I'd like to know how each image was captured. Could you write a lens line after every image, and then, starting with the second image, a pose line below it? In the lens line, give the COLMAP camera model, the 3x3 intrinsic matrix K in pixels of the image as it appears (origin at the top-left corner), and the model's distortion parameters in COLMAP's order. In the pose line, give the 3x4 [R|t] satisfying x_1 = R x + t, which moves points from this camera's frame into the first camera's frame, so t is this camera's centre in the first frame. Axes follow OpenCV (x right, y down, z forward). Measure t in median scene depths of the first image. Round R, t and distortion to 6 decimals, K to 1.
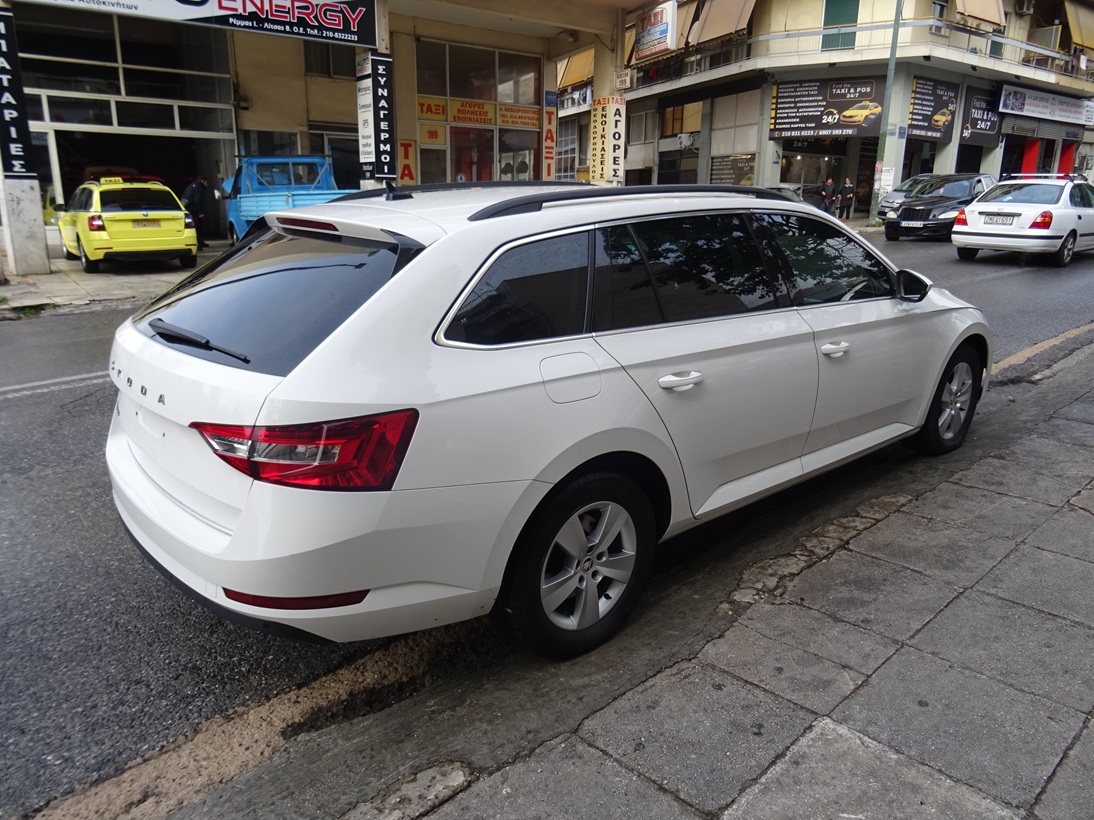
lens RADIAL K [[784.7, 0, 547.0], [0, 784.7, 410.0], [0, 0, 1]] dist [0.002214, -0.006020]
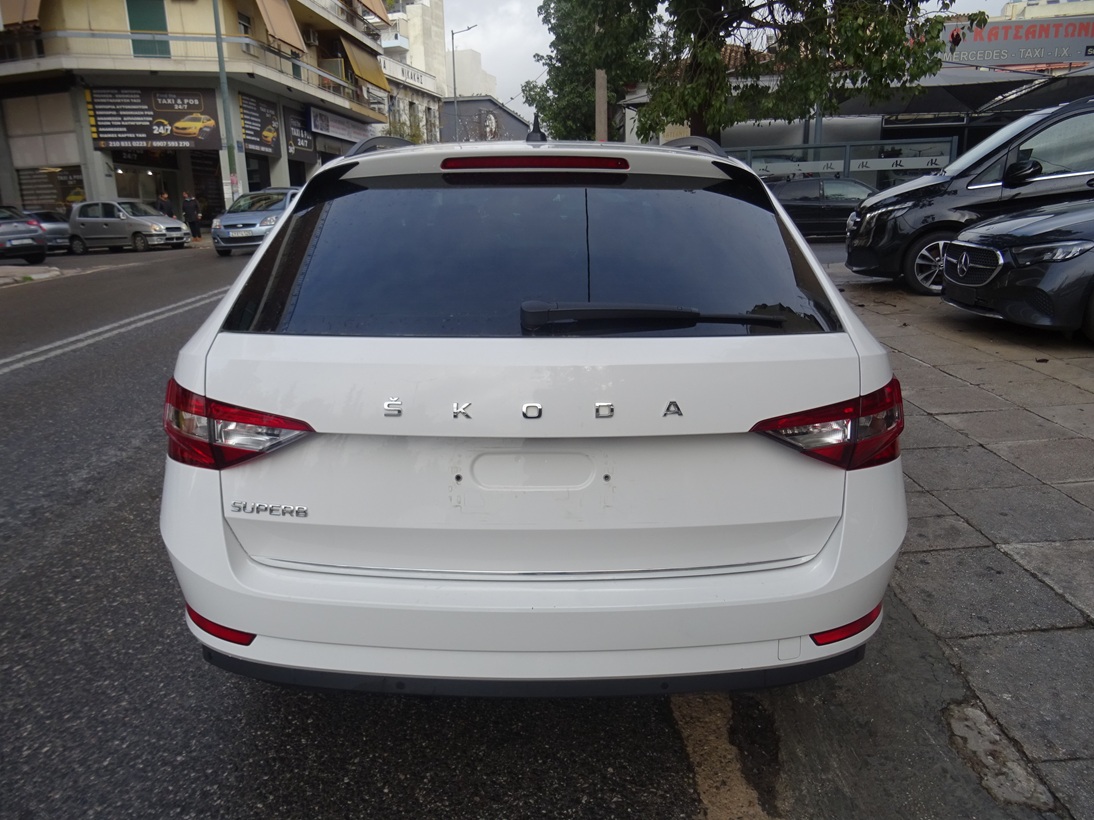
lens RADIAL K [[784.7, 0, 547.0], [0, 784.7, 410.0], [0, 0, 1]] dist [0.002214, -0.006020]
pose [[0.659317, -0.207167, 0.722761, -0.087475], [0.224756, 0.971641, 0.073476, -0.007171], [-0.717486, 0.114001, 0.687181, 0.053576]]
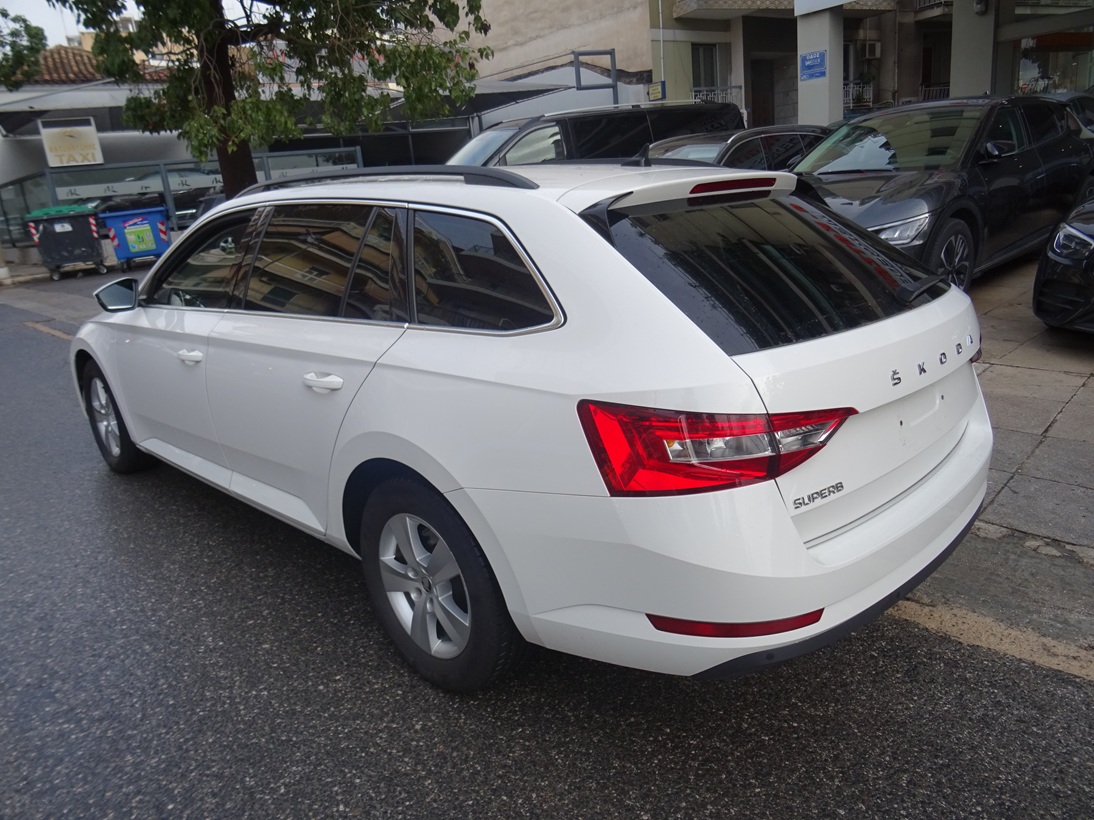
lens RADIAL K [[784.7, 0, 547.0], [0, 784.7, 410.0], [0, 0, 1]] dist [0.002214, -0.006020]
pose [[-0.066374, -0.282540, 0.956957, -0.121020], [0.349739, 0.891638, 0.287513, -0.034292], [-0.934493, 0.353769, 0.039633, 0.126497]]
